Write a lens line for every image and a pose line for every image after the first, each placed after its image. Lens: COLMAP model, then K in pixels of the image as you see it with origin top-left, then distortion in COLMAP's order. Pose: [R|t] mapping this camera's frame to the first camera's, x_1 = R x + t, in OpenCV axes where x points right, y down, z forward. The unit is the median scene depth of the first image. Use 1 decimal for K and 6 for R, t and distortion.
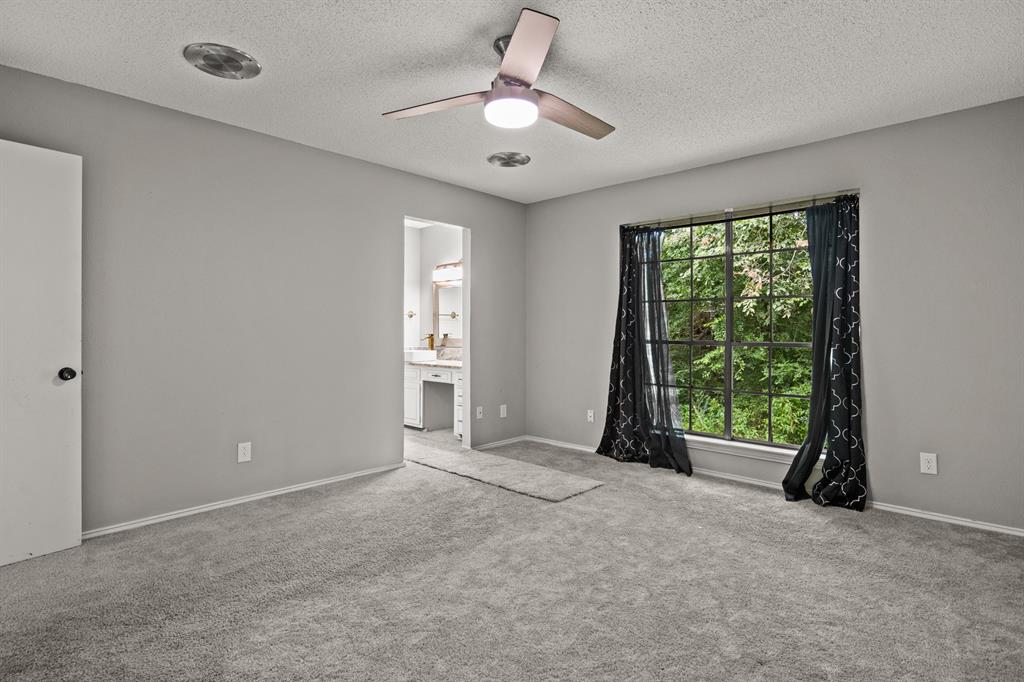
lens RADIAL K [[511.8, 0, 514.3], [0, 511.8, 330.0], [0, 0, 1]] dist [-0.005261, 0.000908]
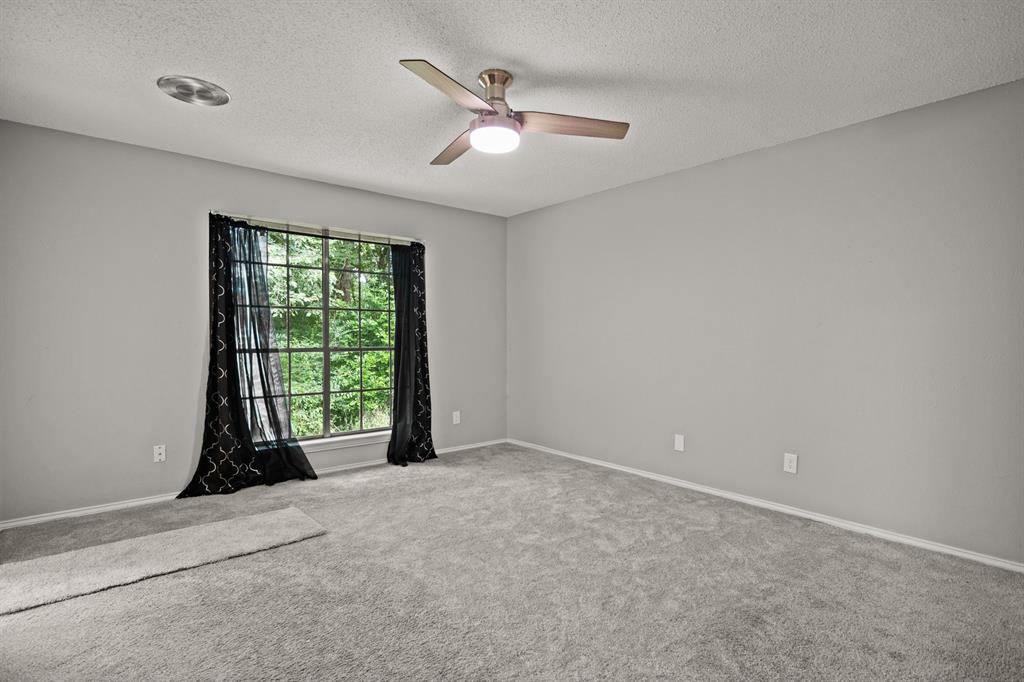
lens RADIAL K [[505.4, 0, 512.0], [0, 505.4, 341.0], [0, 0, 1]] dist [0.000808, 0.000509]
pose [[0.136032, -0.012079, 0.990631, -0.711565], [0.002178, 0.999927, 0.011893, -0.005280], [-0.990702, 0.000540, 0.136048, 0.543128]]
